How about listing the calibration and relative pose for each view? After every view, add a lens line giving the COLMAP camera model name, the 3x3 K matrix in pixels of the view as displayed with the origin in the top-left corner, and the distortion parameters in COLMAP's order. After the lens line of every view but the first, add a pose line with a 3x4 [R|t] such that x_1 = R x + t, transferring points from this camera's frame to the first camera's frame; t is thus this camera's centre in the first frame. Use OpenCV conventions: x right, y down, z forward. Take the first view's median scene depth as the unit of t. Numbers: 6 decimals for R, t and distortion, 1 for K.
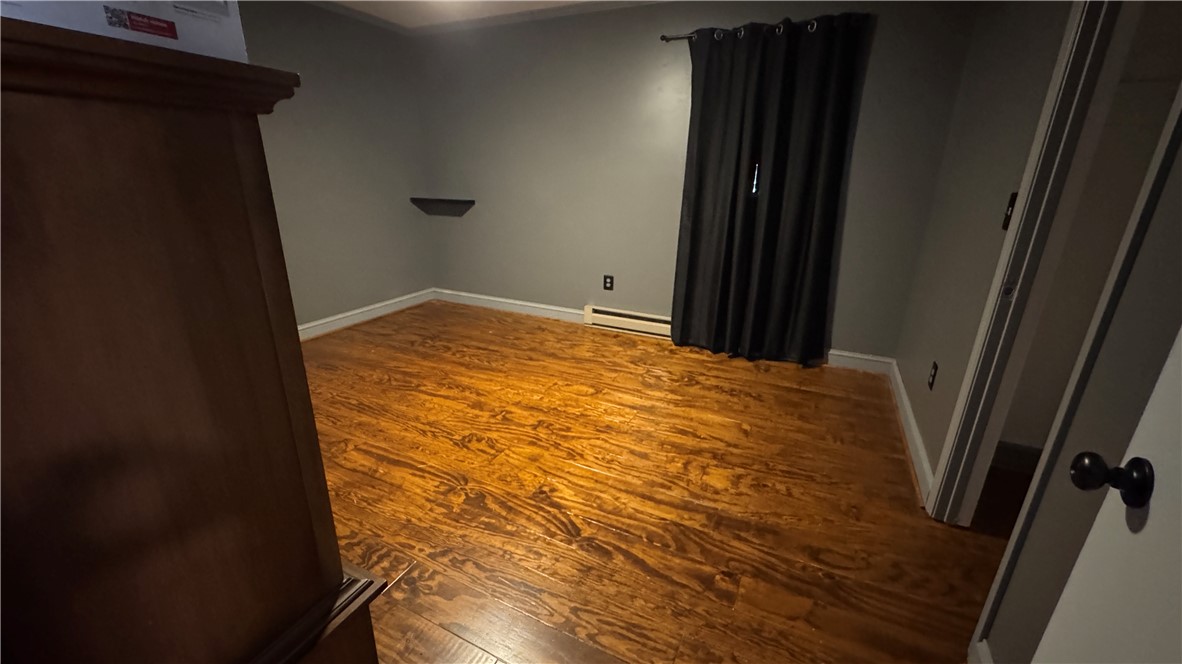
lens RADIAL K [[478.6, 0, 592.6], [0, 478.6, 332.9], [0, 0, 1]] dist [-0.004369, 0.001005]
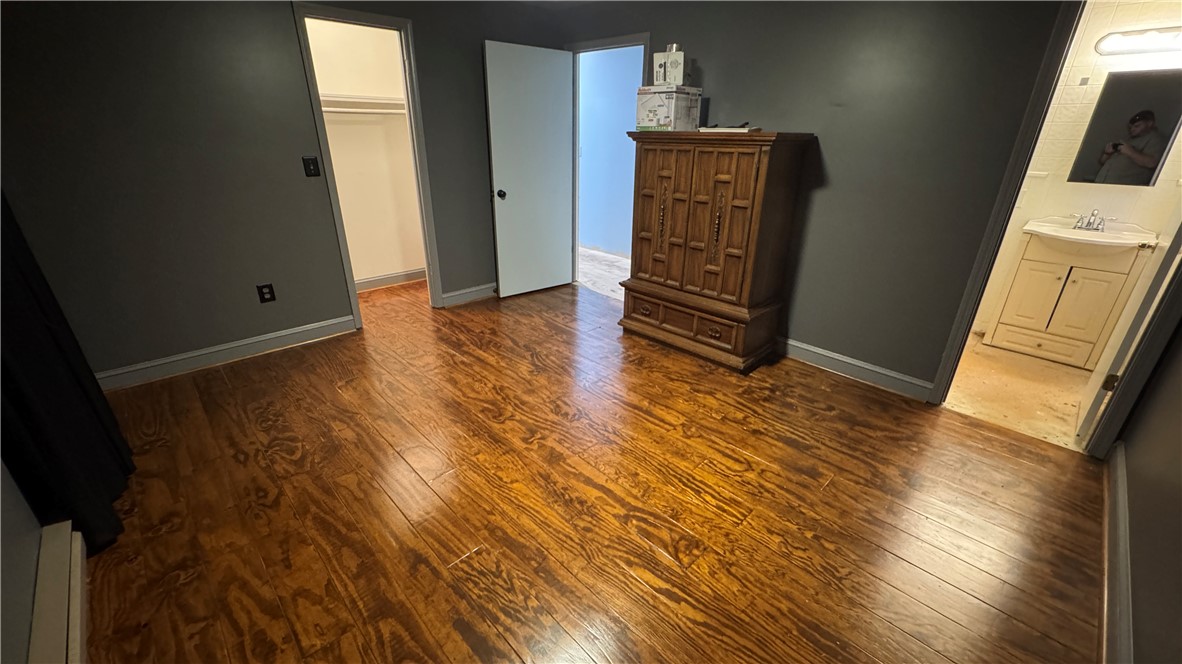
lens RADIAL K [[478.6, 0, 588.6], [0, 478.6, 333.7], [0, 0, 1]] dist [-0.004369, 0.001005]
pose [[-0.939530, -0.162074, 0.301689, -0.554880], [0.080247, 0.752215, 0.654013, -0.590627], [-0.332933, 0.638674, -0.693722, 1.541139]]
